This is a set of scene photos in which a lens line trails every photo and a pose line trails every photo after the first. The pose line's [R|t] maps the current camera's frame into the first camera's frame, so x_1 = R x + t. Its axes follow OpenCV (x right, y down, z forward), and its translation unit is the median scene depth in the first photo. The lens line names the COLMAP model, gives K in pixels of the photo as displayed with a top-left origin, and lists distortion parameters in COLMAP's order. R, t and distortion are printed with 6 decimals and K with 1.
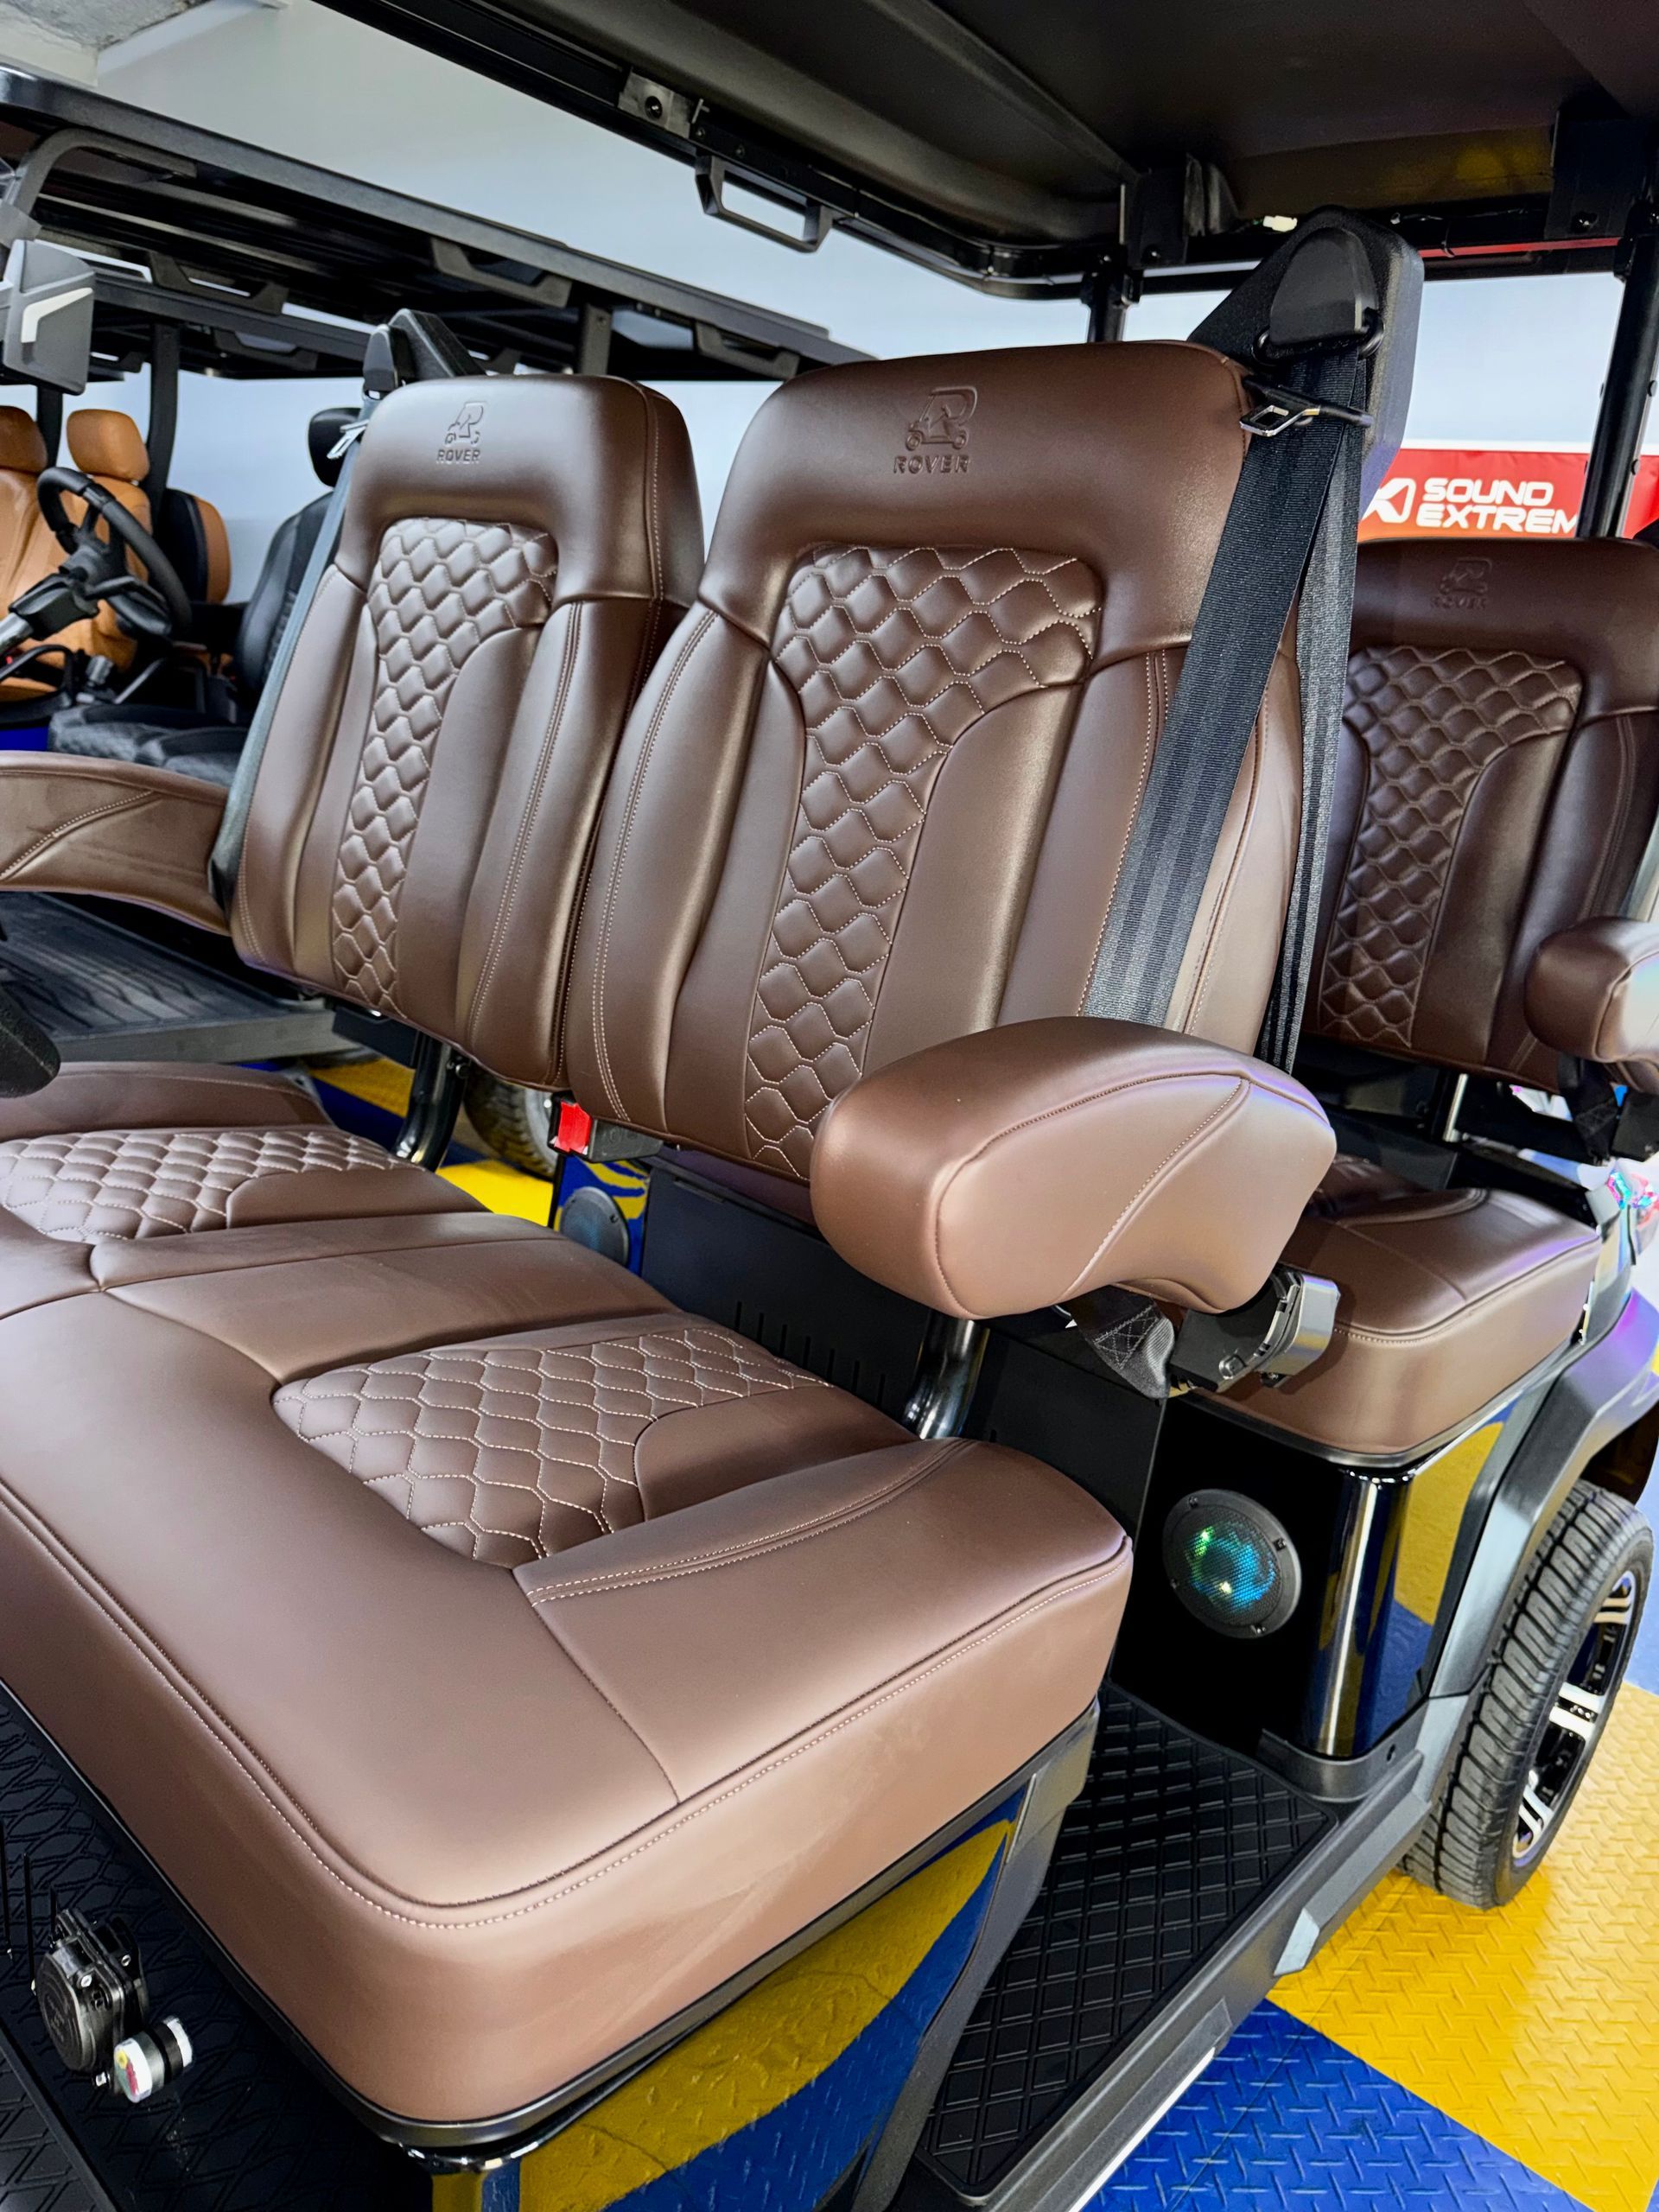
lens RADIAL K [[1593.9, 0, 796.6], [0, 1593.9, 1102.8], [0, 0, 1]] dist [0.010128, -0.015582]
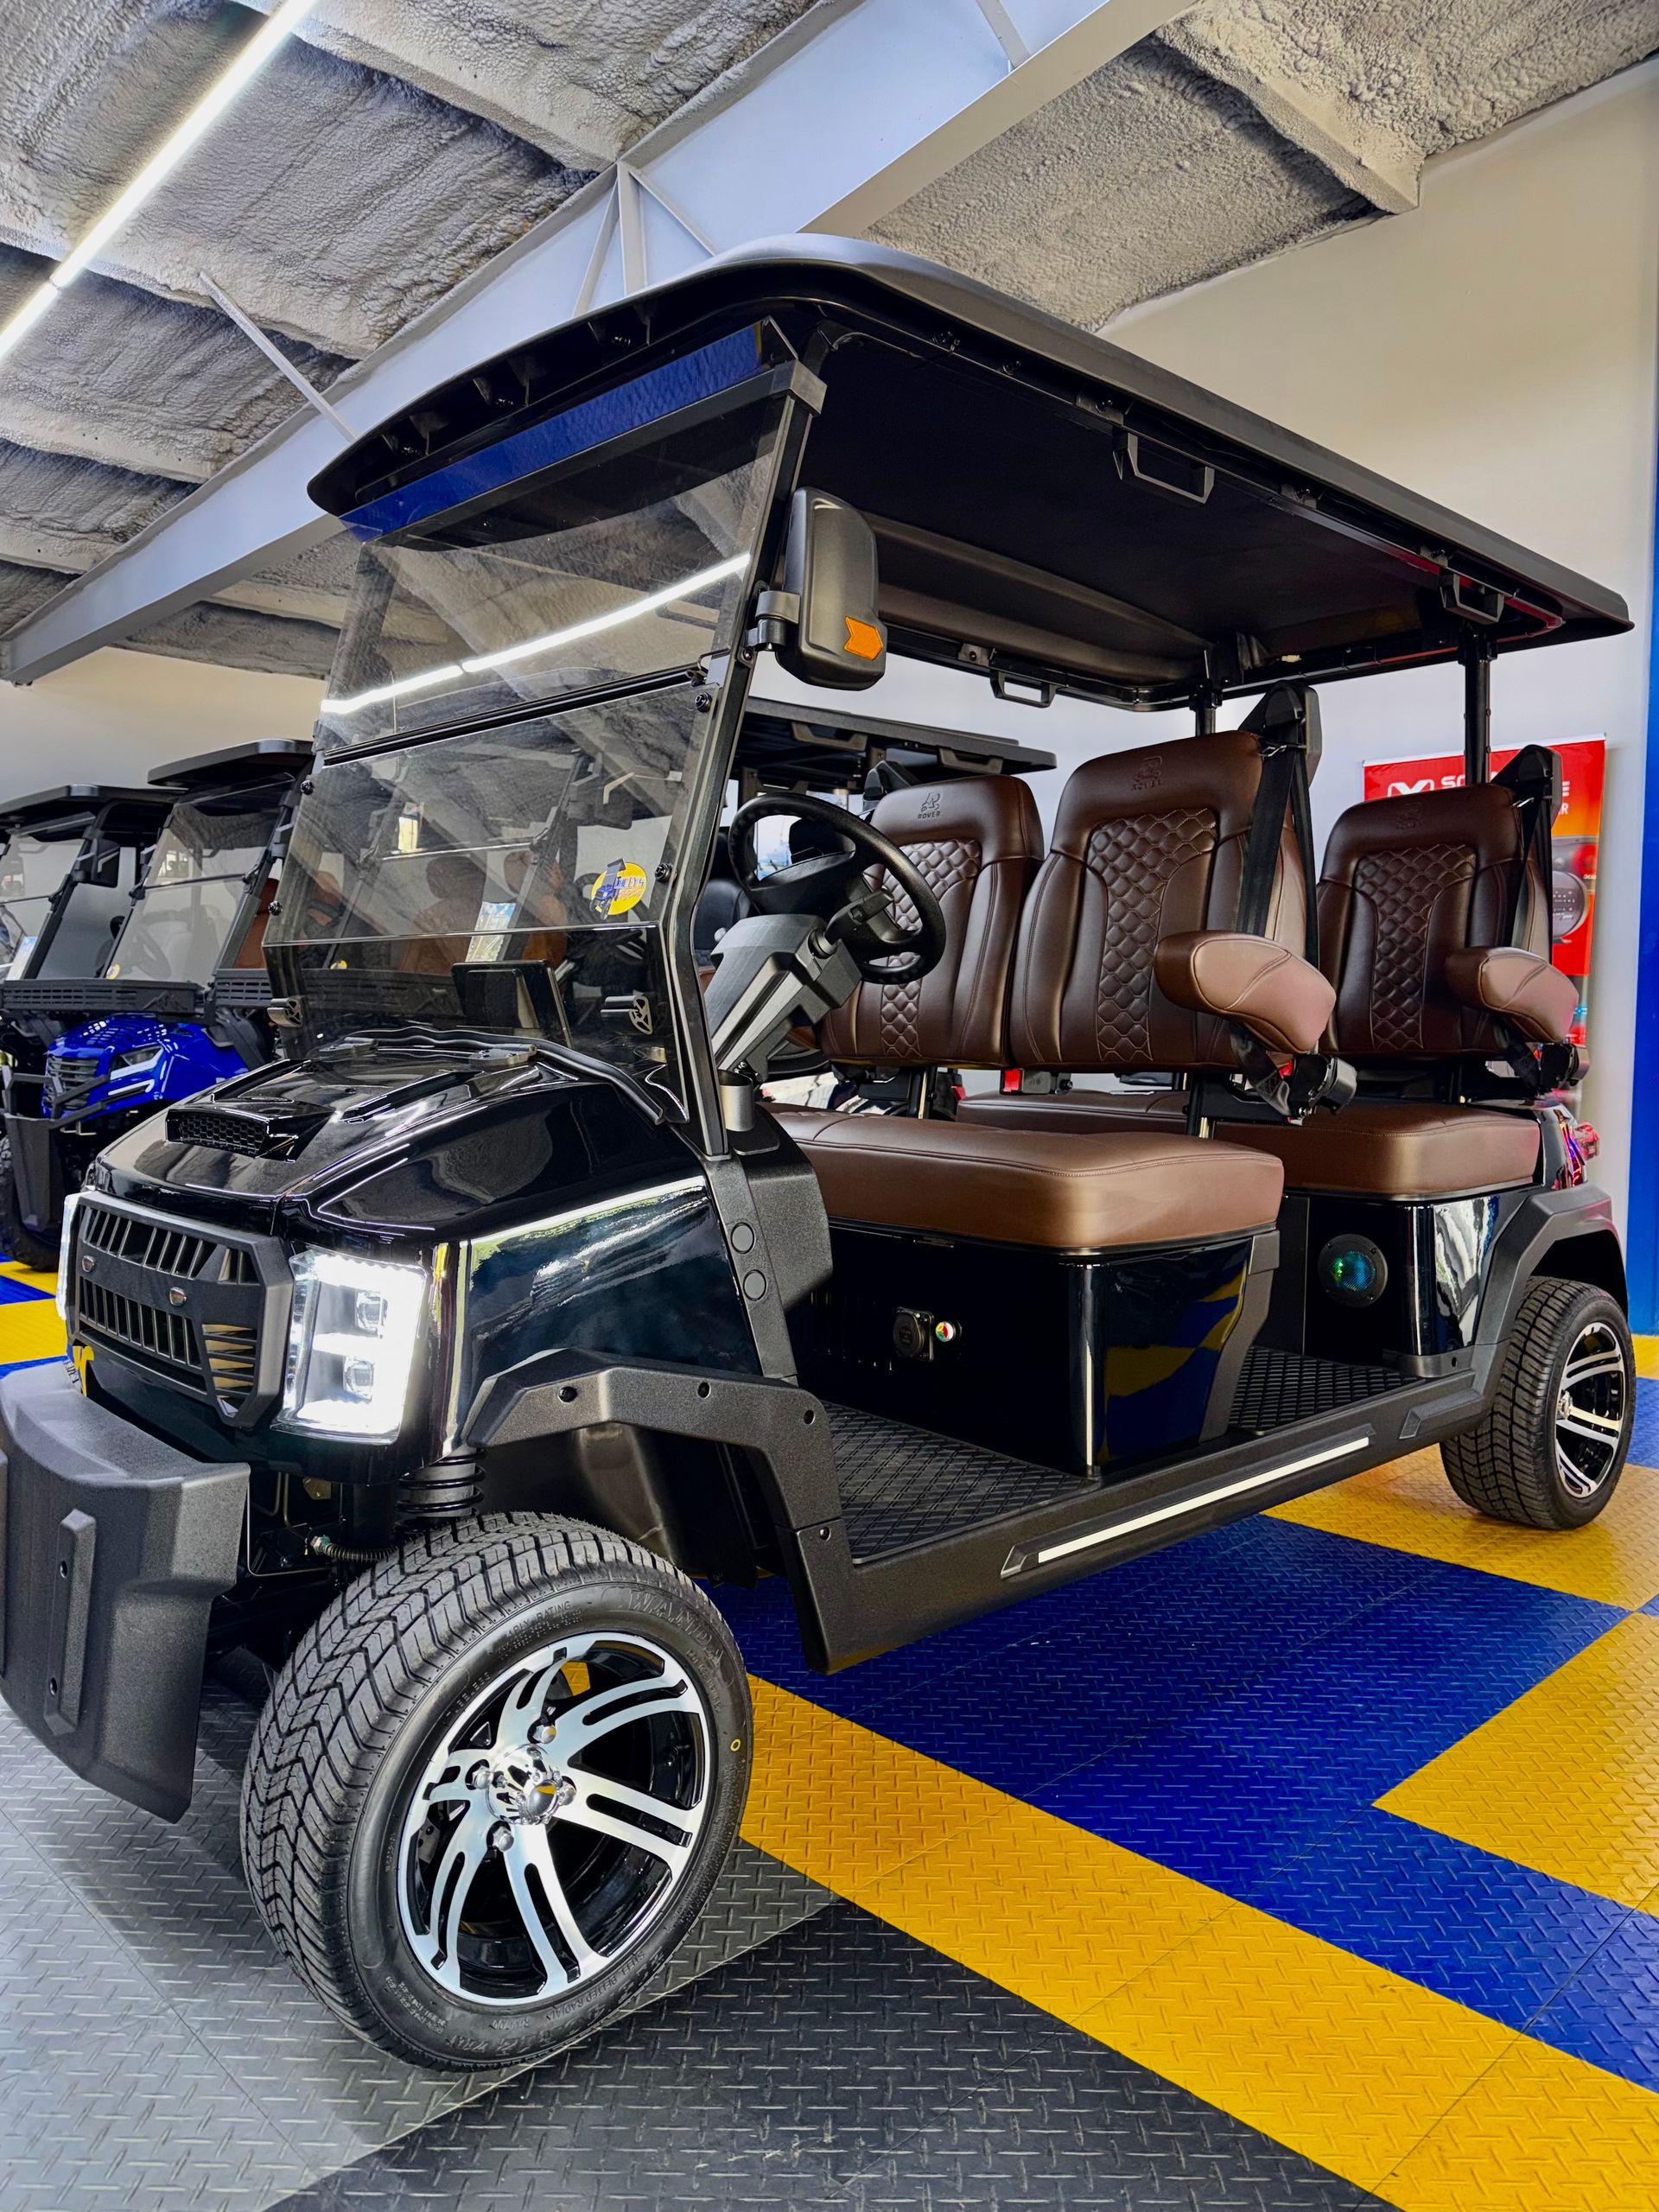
lens RADIAL K [[1549.4, 0, 816.7], [0, 1549.4, 1104.2], [0, 0, 1]] dist [0.004406, -0.011535]
pose [[0.989078, -0.111496, -0.096397, -0.182901], [0.087048, 0.969667, -0.228402, 0.450475], [0.118939, 0.217517, 0.968783, -0.991851]]
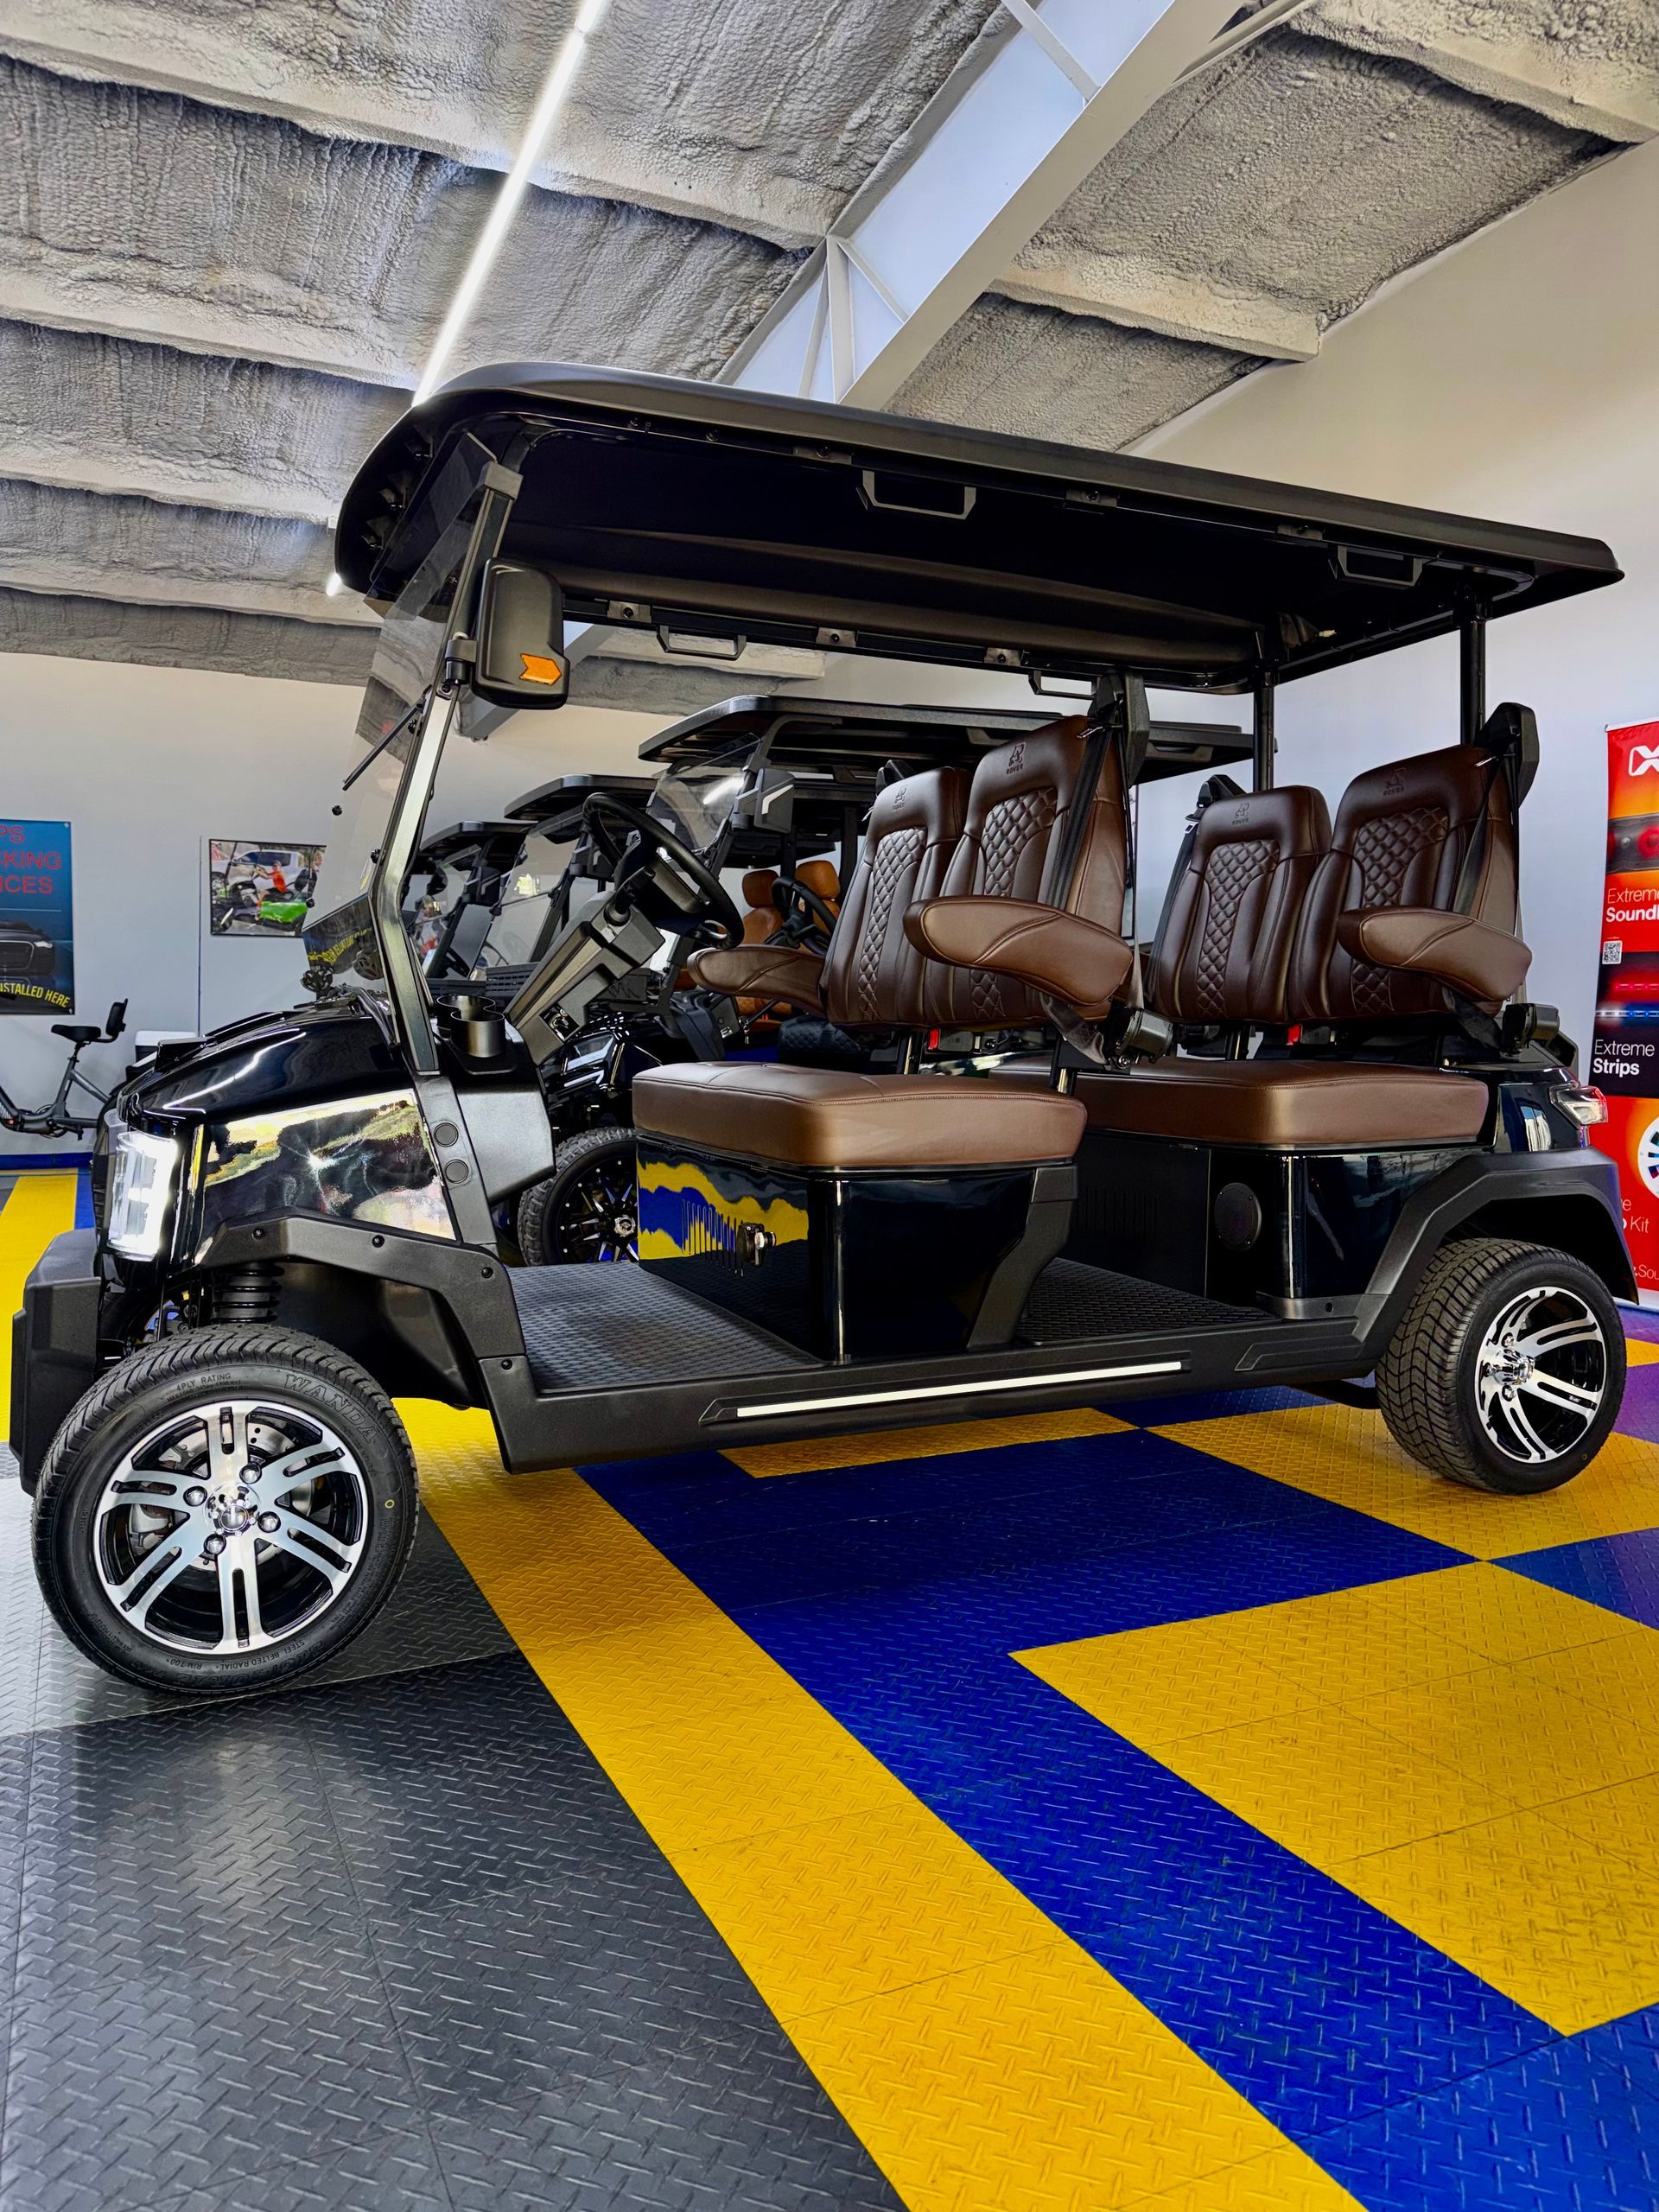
lens RADIAL K [[1549.4, 0, 818.5], [0, 1549.4, 1108.9], [0, 0, 1]] dist [0.004406, -0.011535]
pose [[0.905799, -0.103664, -0.410832, 0.591922], [-0.002193, 0.968449, -0.249200, 0.631308], [0.423703, 0.226626, 0.876993, -1.039232]]
